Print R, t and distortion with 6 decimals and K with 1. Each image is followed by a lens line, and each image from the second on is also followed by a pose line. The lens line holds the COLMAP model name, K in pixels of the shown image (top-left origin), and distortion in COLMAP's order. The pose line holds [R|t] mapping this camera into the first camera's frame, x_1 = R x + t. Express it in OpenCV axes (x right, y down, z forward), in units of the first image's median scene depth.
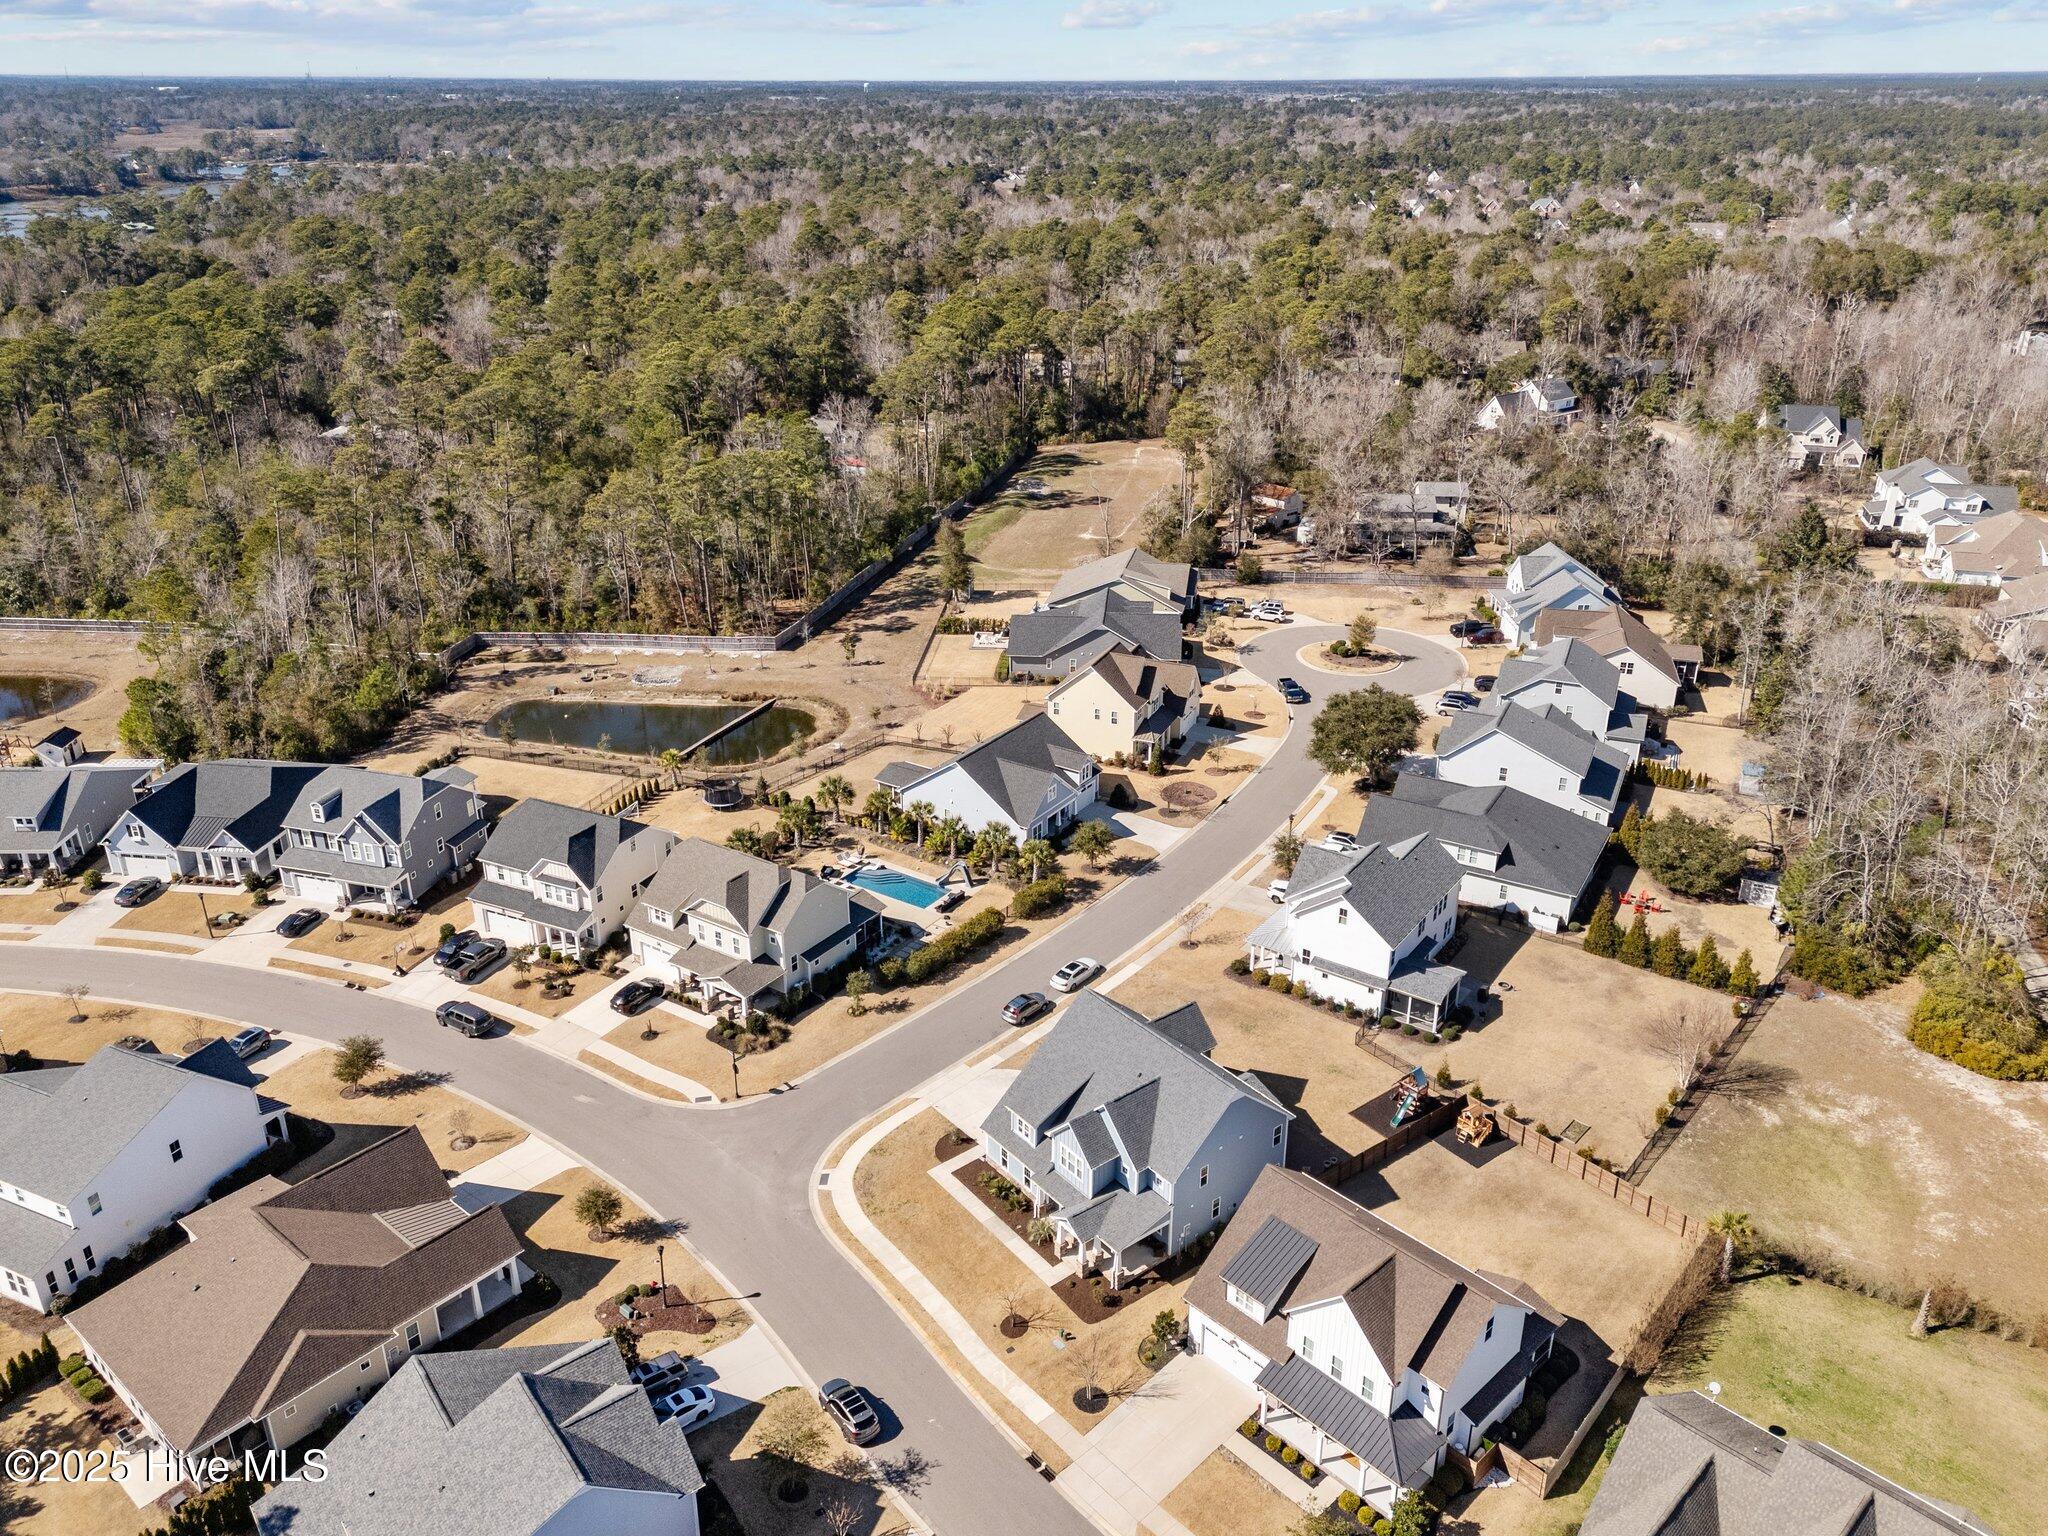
lens RADIAL K [[1534.8, 0, 1030.5], [0, 1534.8, 762.5], [0, 0, 1]] dist [0.064915, -0.045957]
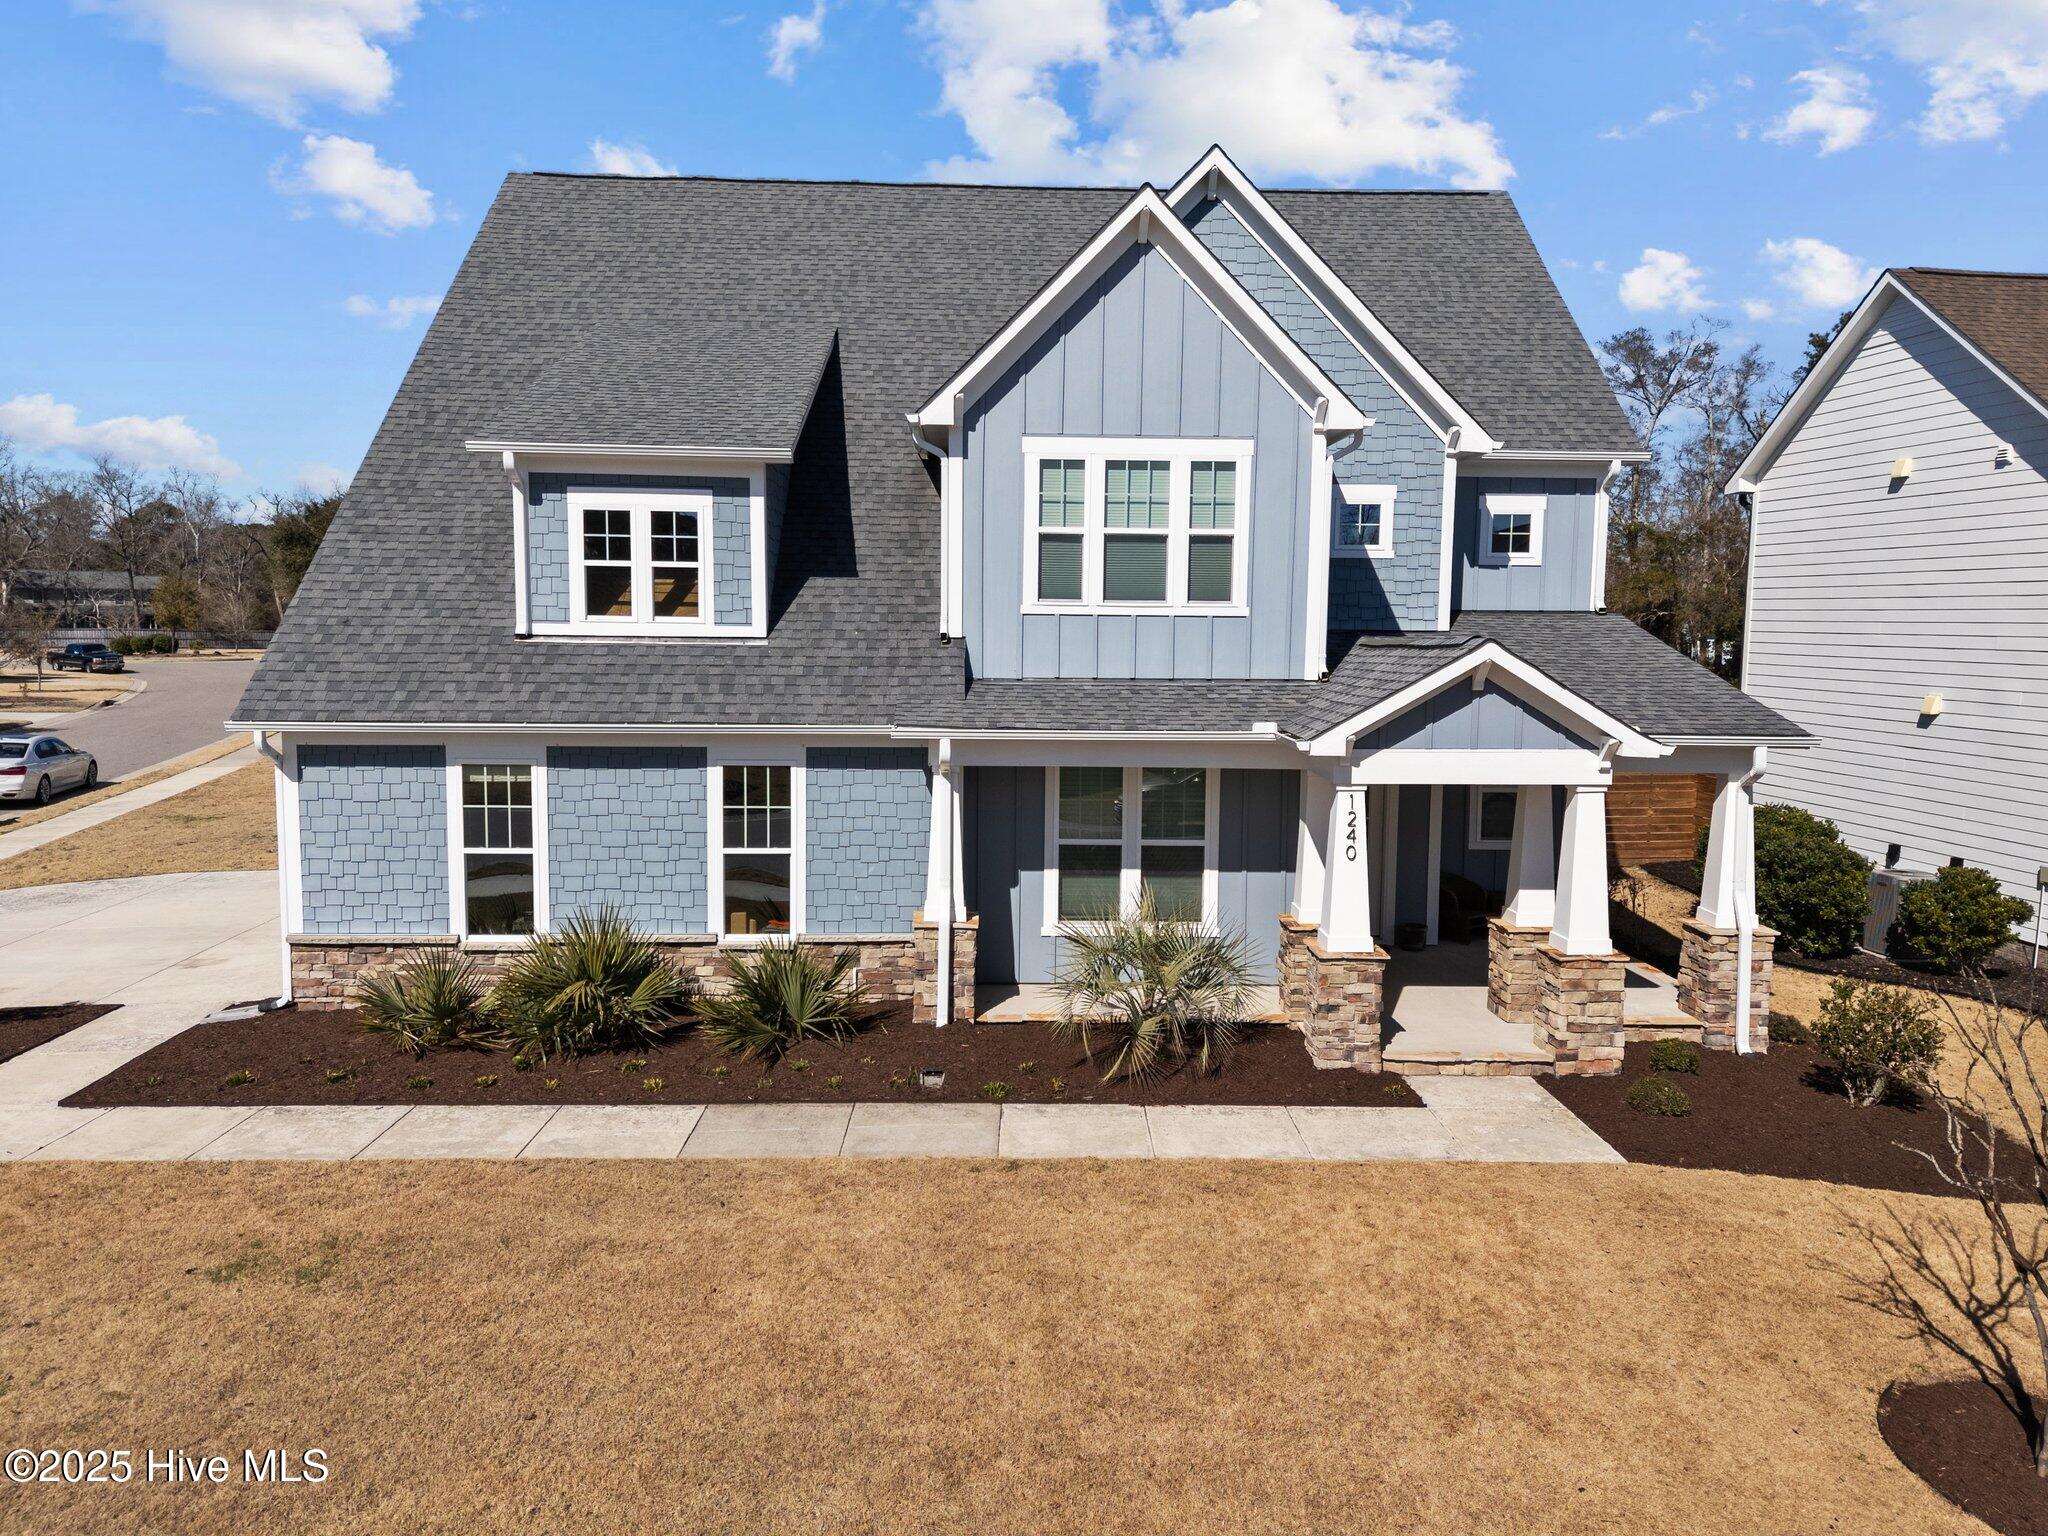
lens RADIAL K [[1497.8, 0, 1024.5], [0, 1497.8, 760.0], [0, 0, 1]] dist [0.090299, -0.082492]
pose [[0.582555, -0.068391, 0.809909, -0.088766], [0.315168, 0.937499, -0.147531, 0.245484], [-0.749199, 0.341202, 0.567699, 0.754697]]
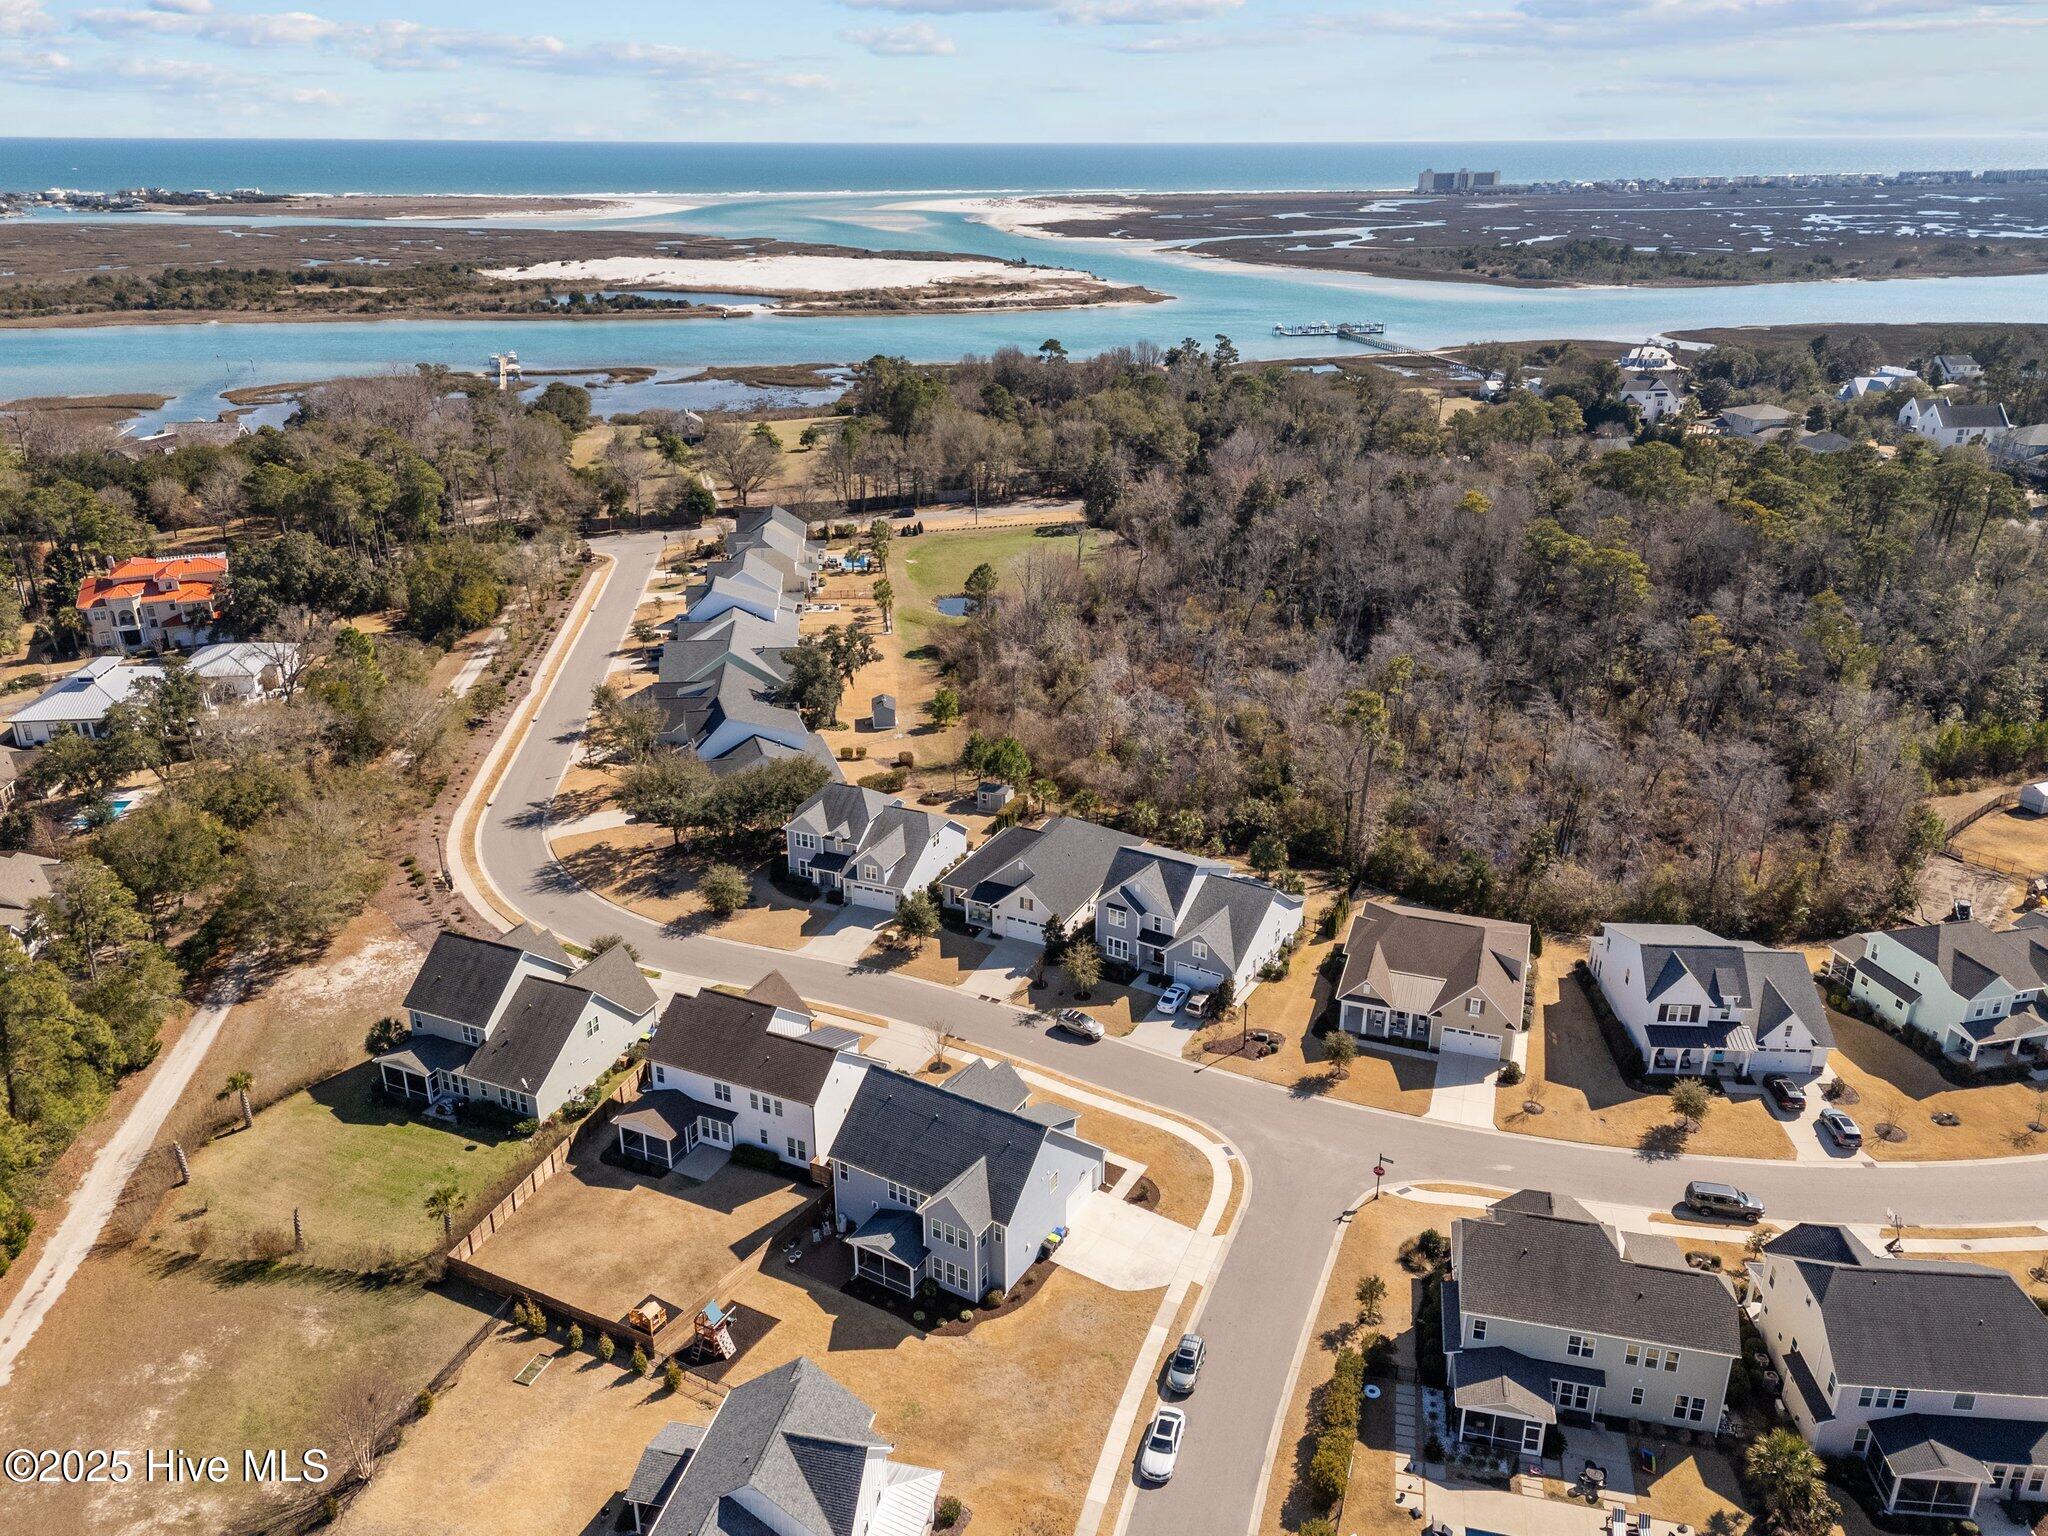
lens RADIAL K [[1534.8, 0, 1030.5], [0, 1534.8, 762.5], [0, 0, 1]] dist [0.064915, -0.045957]
pose [[-0.931362, 0.138102, -0.336885, 0.305464], [-0.146608, 0.704694, 0.694199, -0.618196], [0.333272, 0.695941, -0.636079, 1.291685]]
